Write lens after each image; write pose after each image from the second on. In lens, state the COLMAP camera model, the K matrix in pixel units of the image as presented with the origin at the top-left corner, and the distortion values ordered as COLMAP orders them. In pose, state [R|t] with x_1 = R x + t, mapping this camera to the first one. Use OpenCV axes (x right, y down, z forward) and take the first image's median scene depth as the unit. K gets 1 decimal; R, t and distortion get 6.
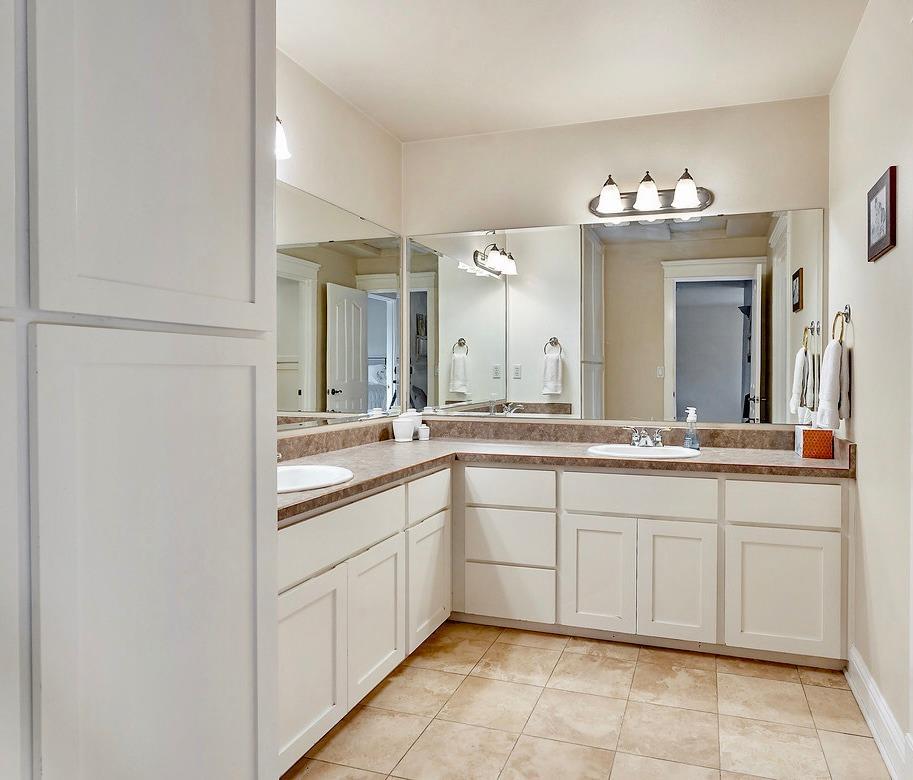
lens RADIAL K [[681.9, 0, 458.0], [0, 681.9, 387.7], [0, 0, 1]] dist [-0.002330, -0.001006]
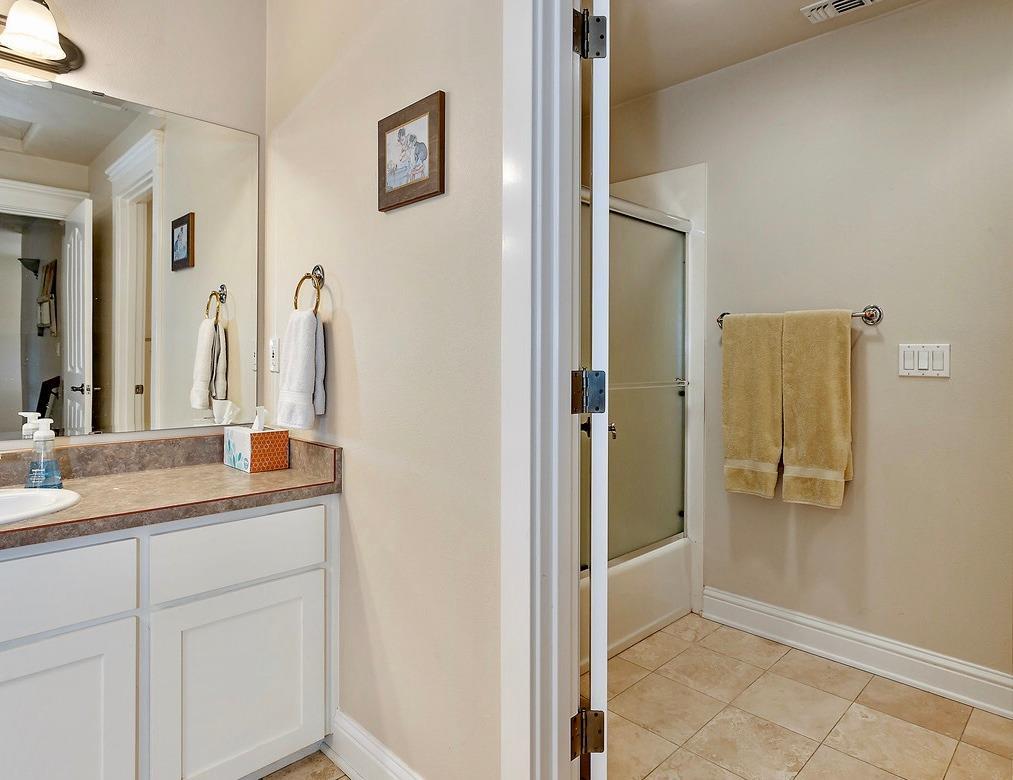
lens RADIAL K [[610.9, 0, 587.2], [0, 610.9, 356.3], [0, 0, 1]] dist [-0.005084, 0.000713]
pose [[0.344949, 0.003678, 0.938614, 0.031628], [0.009369, 0.999929, -0.007362, -0.011380], [-0.938575, 0.011333, 0.344890, 0.468775]]
